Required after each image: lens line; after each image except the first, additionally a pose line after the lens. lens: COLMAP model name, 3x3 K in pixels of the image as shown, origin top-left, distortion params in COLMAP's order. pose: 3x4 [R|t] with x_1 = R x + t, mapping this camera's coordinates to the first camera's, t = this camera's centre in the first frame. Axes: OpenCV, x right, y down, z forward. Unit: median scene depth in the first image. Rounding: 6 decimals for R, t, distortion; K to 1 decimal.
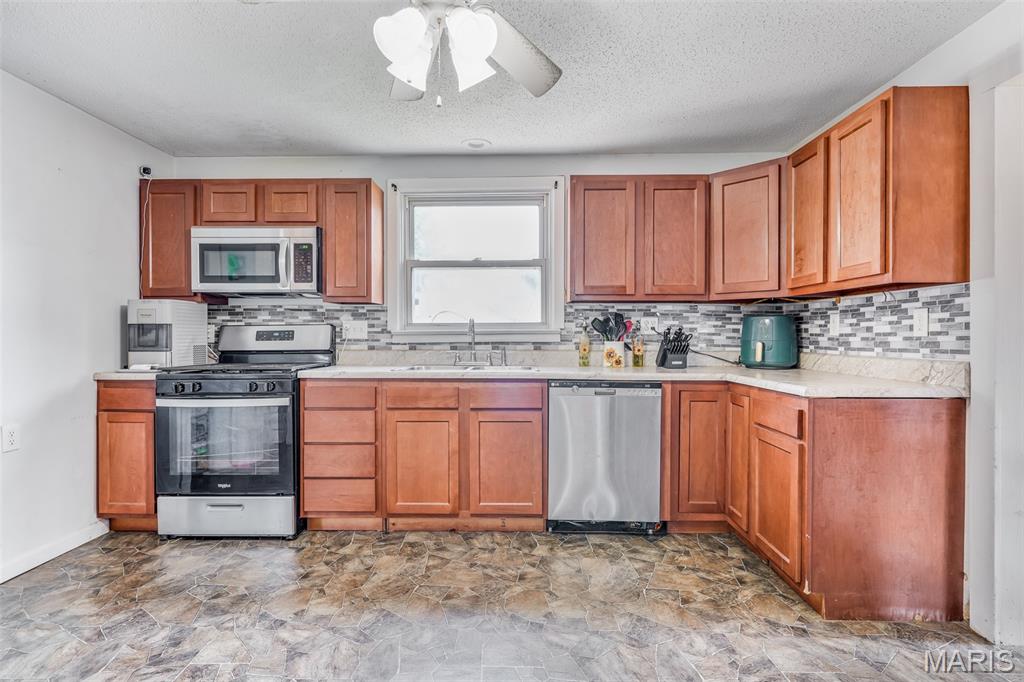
lens RADIAL K [[501.5, 0, 512.0], [0, 501.5, 341.0], [0, 0, 1]] dist [-0.000734, -0.000008]
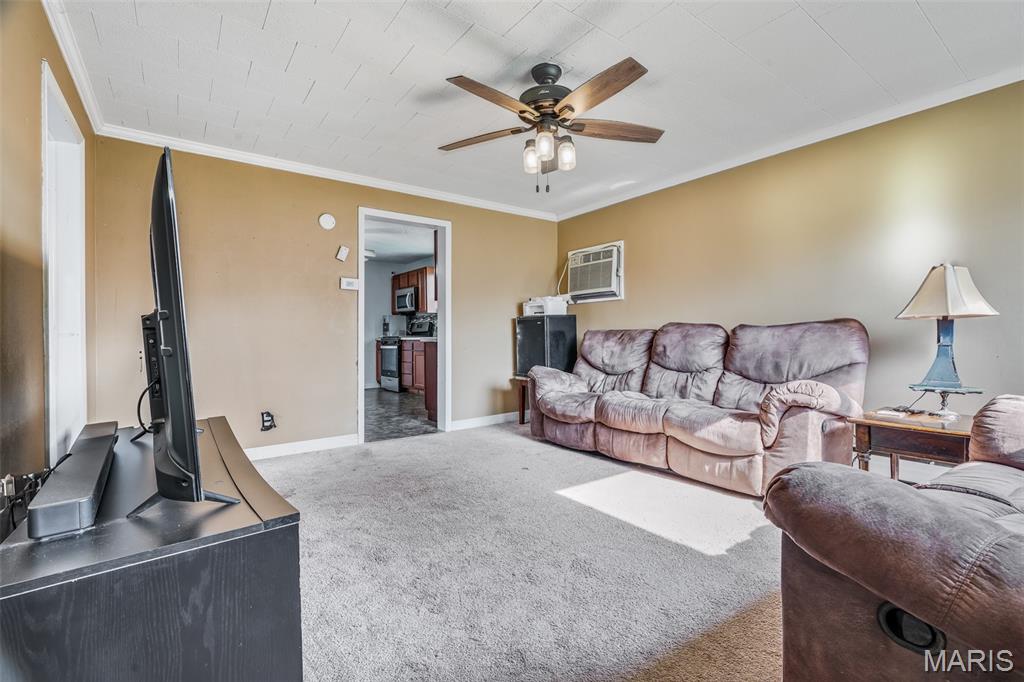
lens RADIAL K [[468.6, 0, 512.0], [0, 468.6, 341.0], [0, 0, 1]] dist [0.000825, 0.000040]
pose [[0.604474, 0.004414, -0.796613, 2.161692], [-0.001211, 0.999989, 0.004622, 0.065849], [0.796624, -0.001829, 0.604473, -0.155648]]
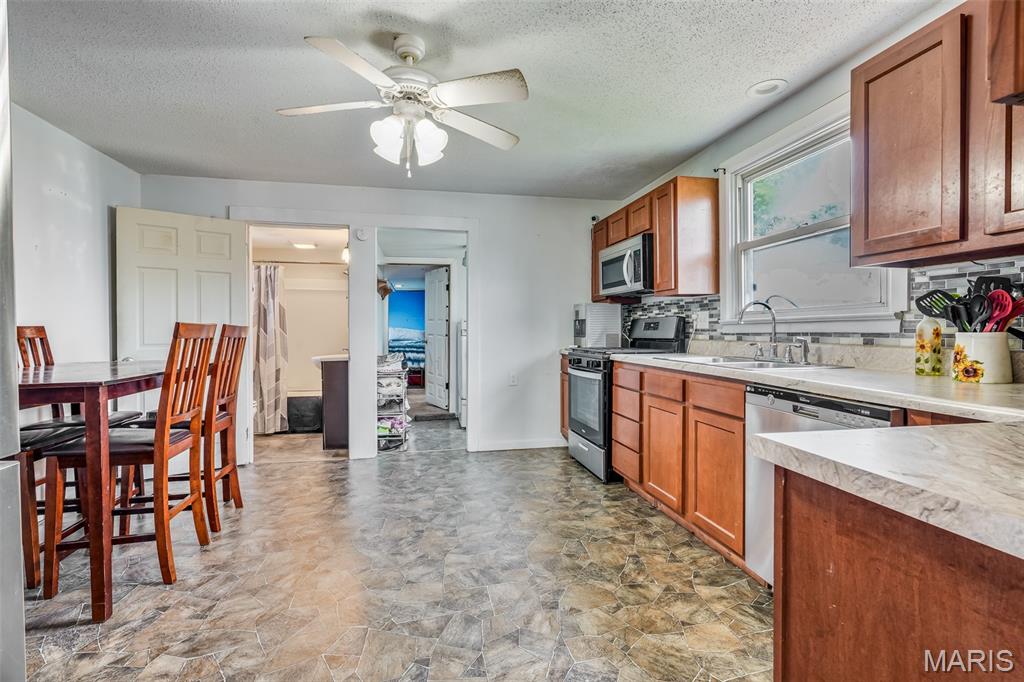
lens RADIAL K [[468.6, 0, 512.0], [0, 468.6, 341.0], [0, 0, 1]] dist [0.000825, 0.000040]
pose [[0.214733, 0.022524, -0.976413, 0.669787], [-0.005956, 0.999746, 0.021752, 0.002434], [0.976655, 0.001145, 0.214813, 0.494543]]
